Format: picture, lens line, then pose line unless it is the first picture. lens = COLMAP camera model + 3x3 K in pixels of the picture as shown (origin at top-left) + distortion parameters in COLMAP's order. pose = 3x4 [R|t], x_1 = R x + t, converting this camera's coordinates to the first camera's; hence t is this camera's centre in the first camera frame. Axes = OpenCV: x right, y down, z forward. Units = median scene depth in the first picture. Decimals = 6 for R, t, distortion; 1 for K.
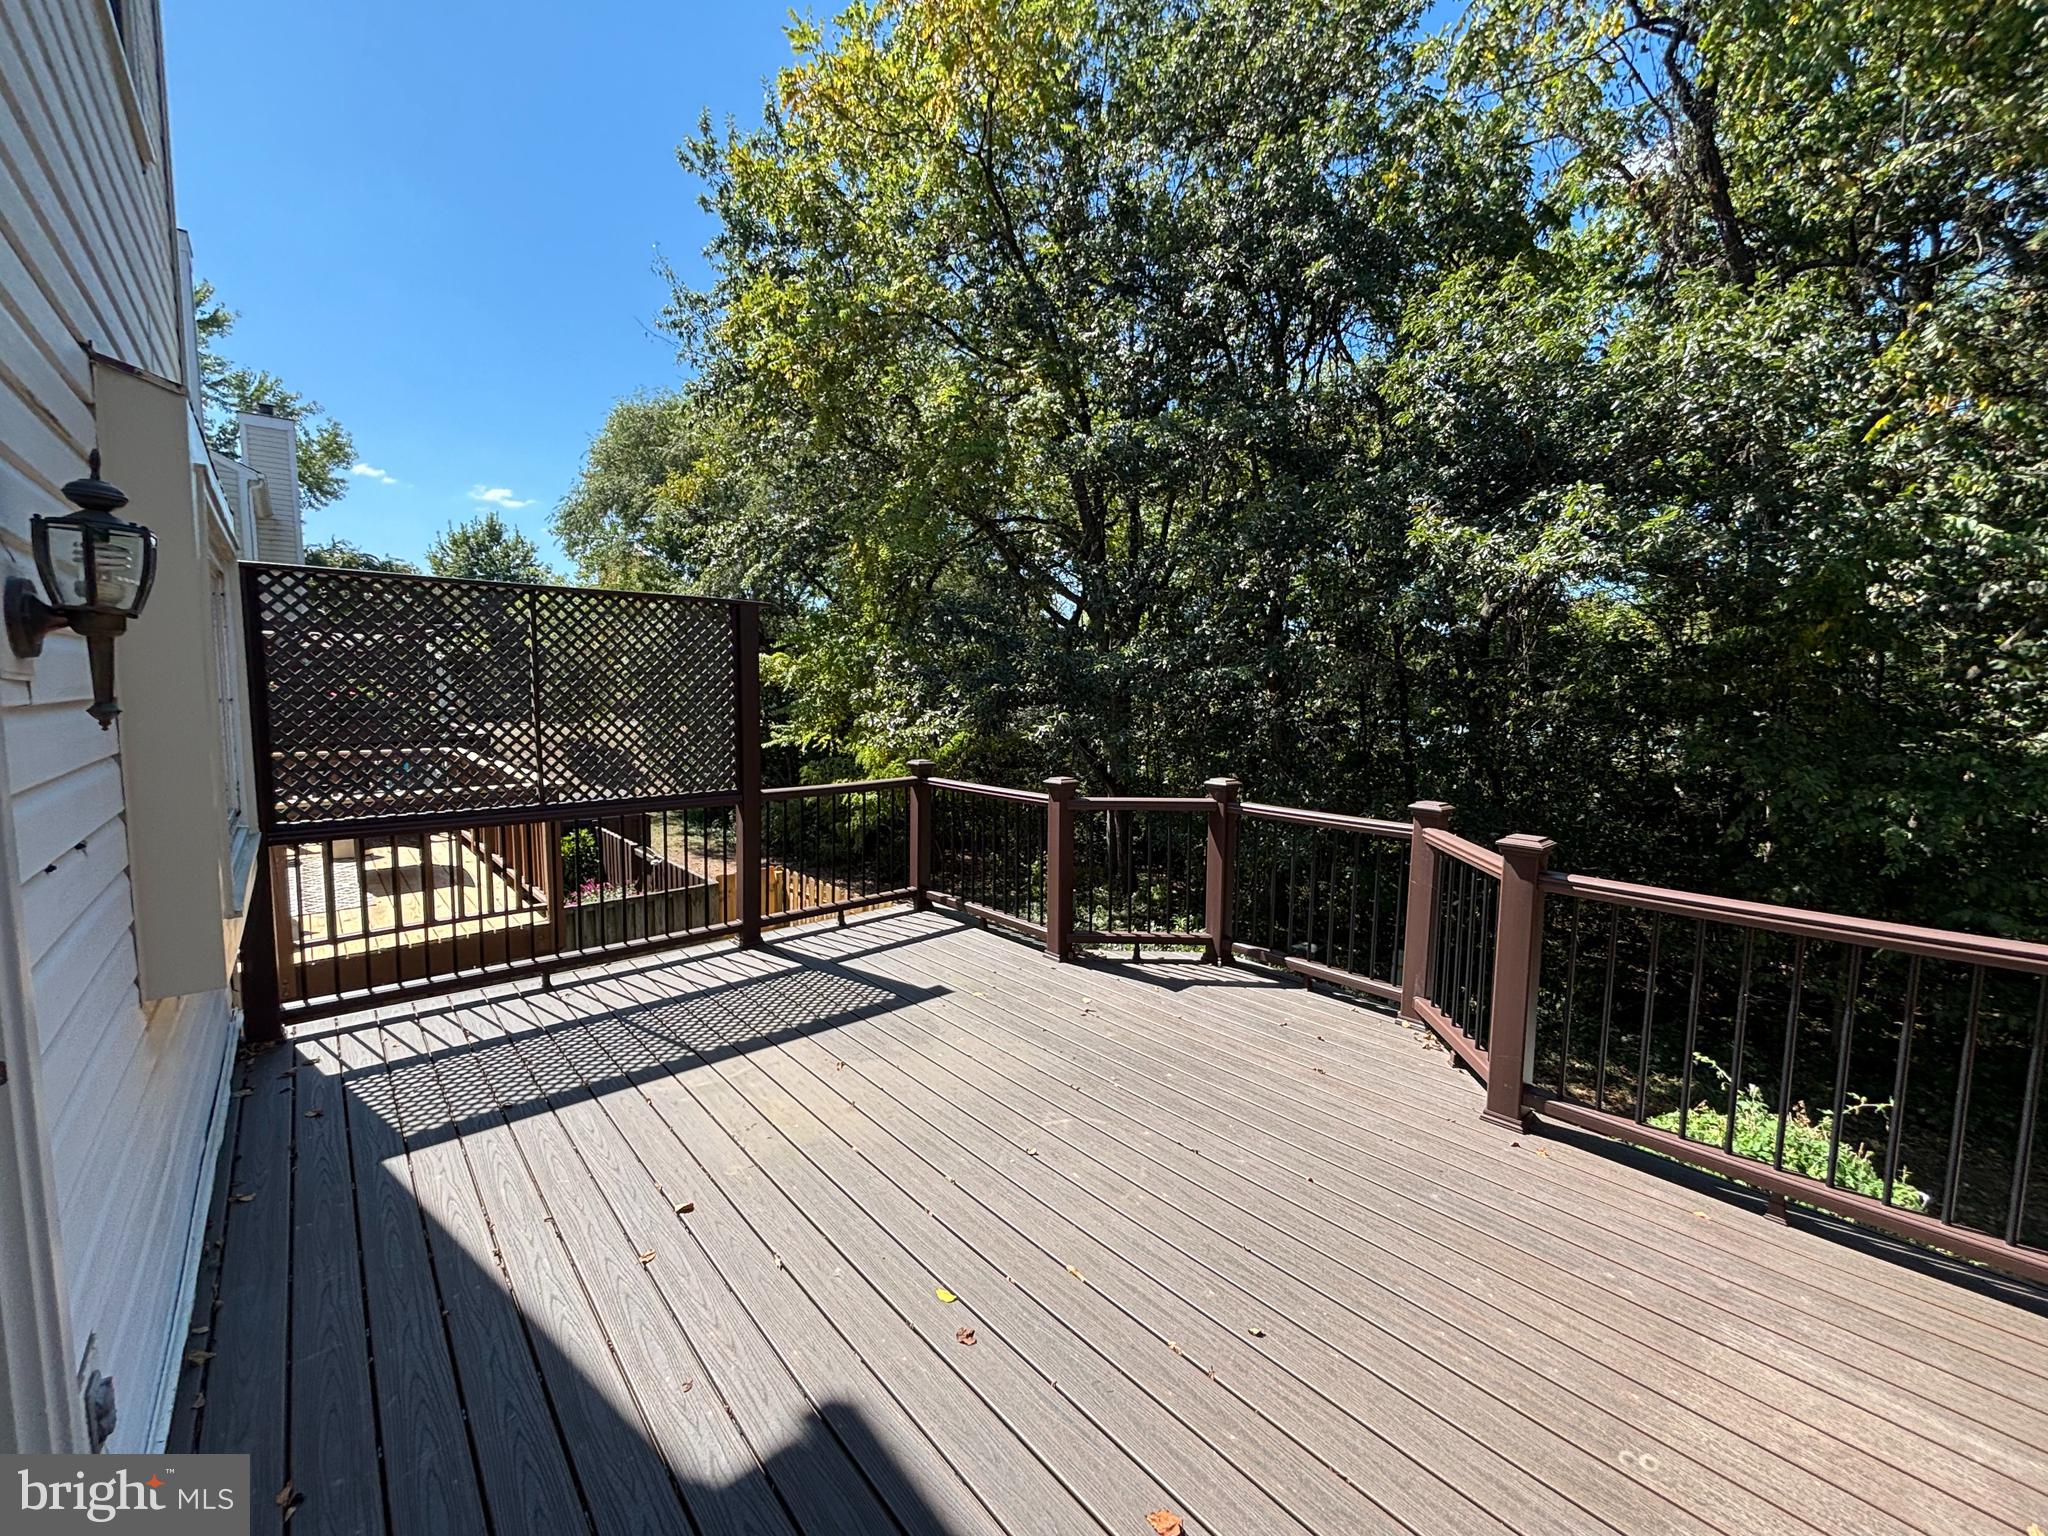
lens RADIAL K [[825.3, 0, 1031.4], [0, 825.3, 760.1], [0, 0, 1]] dist [0.003035, -0.001089]
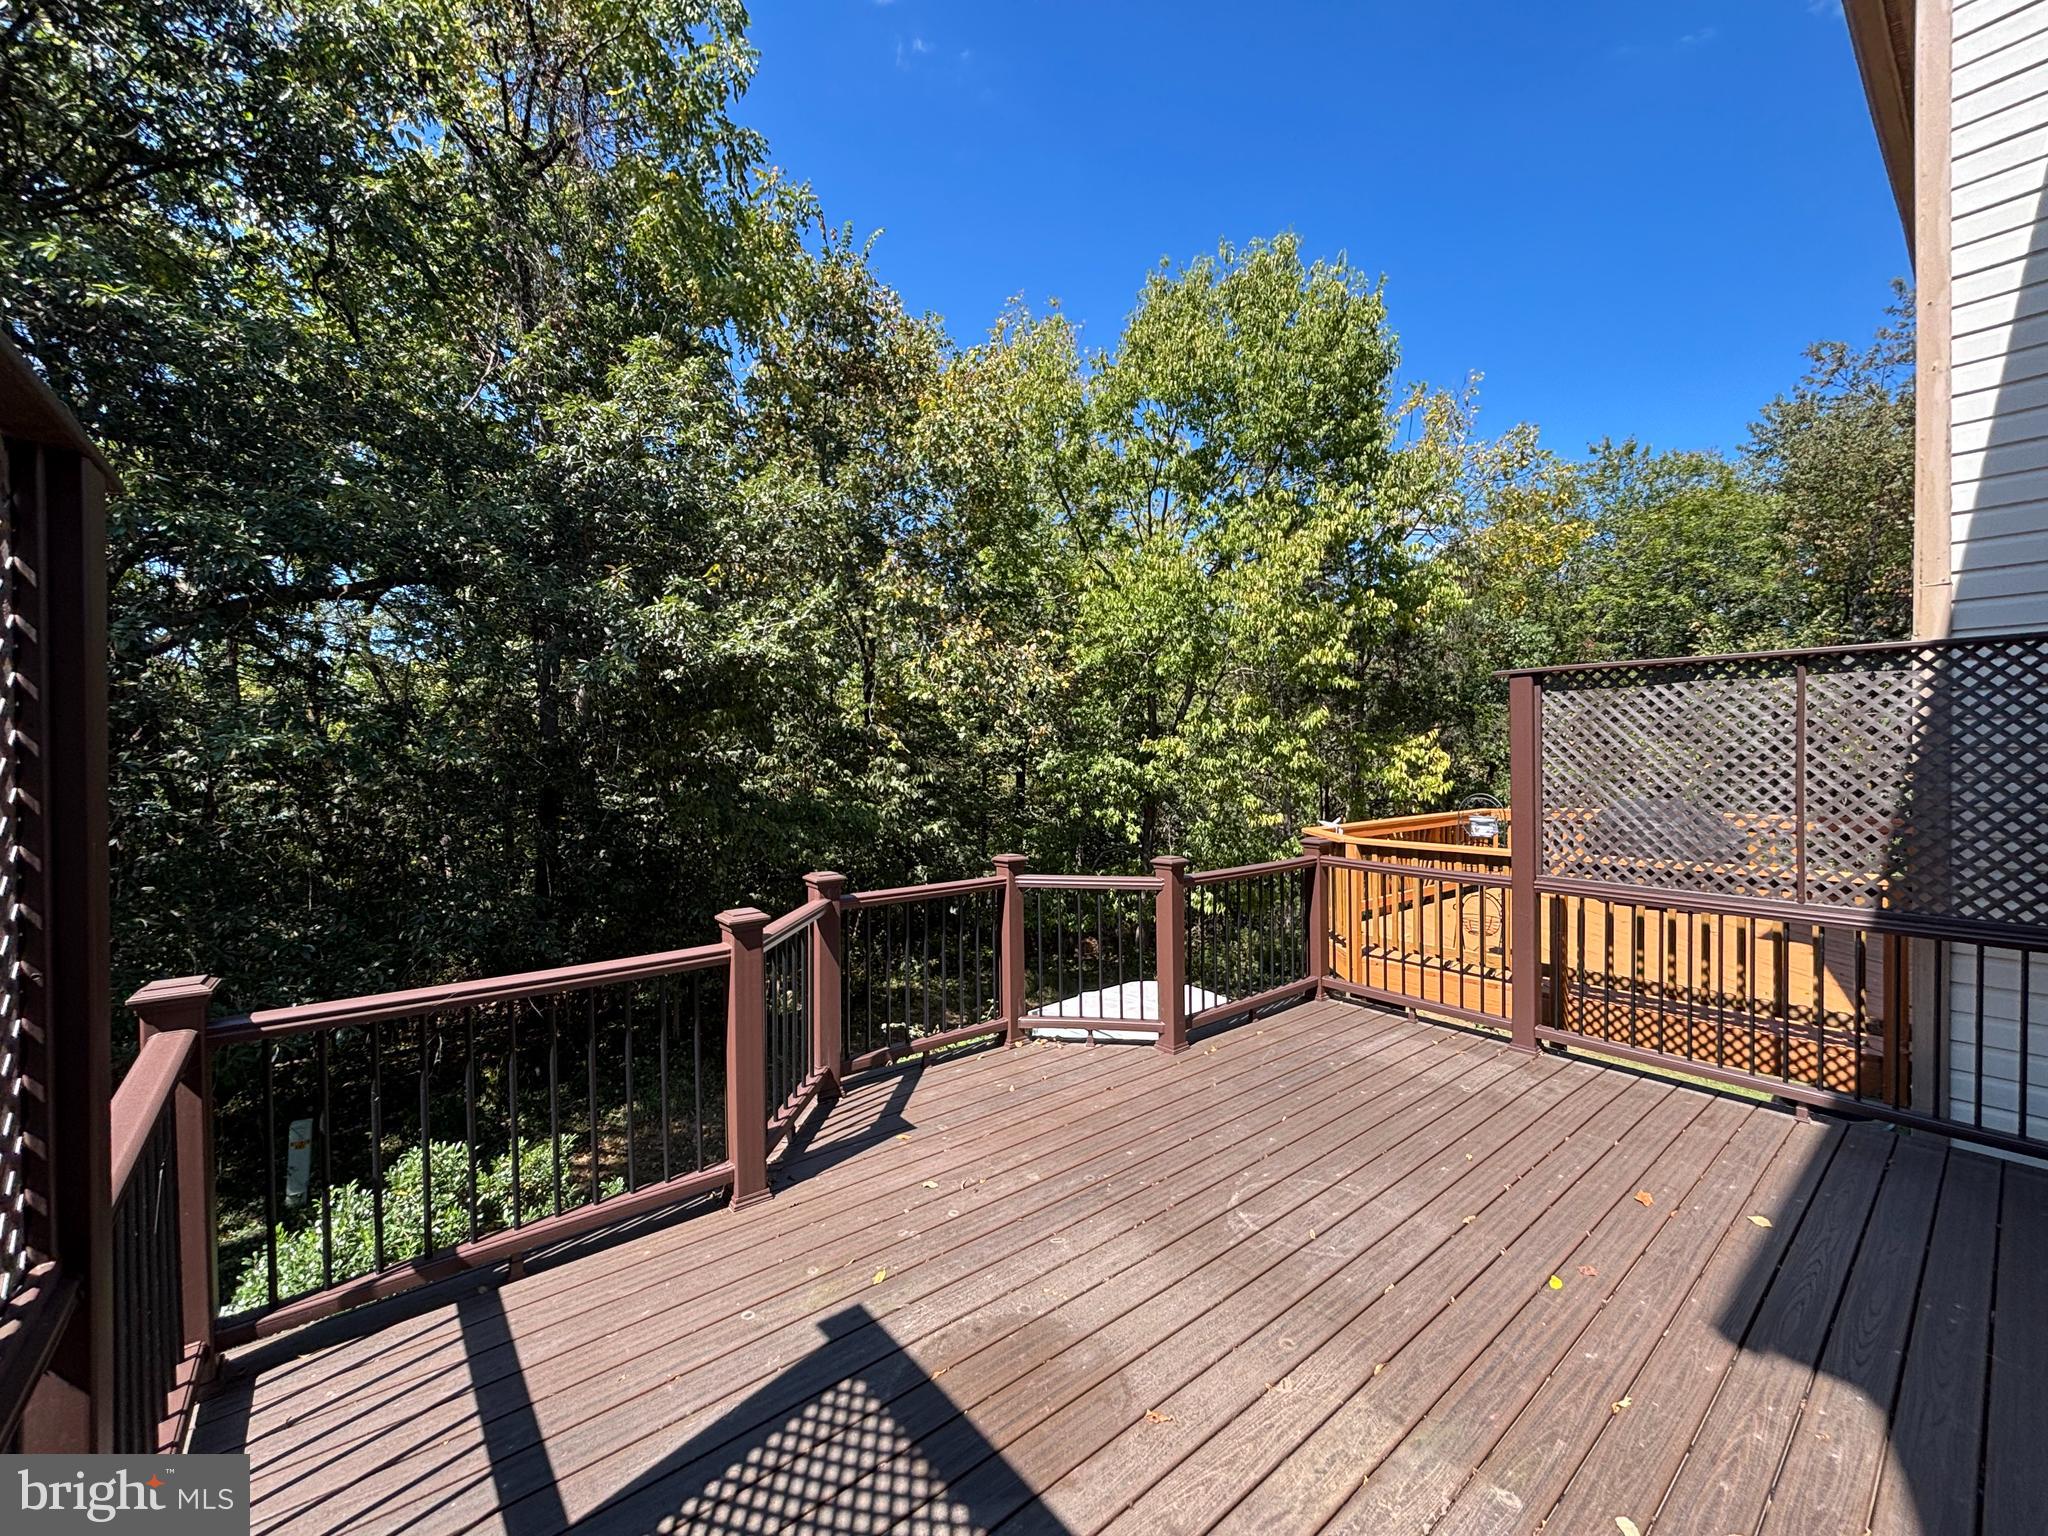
lens RADIAL K [[825.3, 0, 1030.2], [0, 825.3, 760.8], [0, 0, 1]] dist [0.003035, -0.001089]
pose [[0.047535, -0.019790, 0.998673, -0.677904], [0.101023, 0.994772, 0.014905, -0.093486], [-0.993748, 0.100181, 0.049286, 0.847044]]
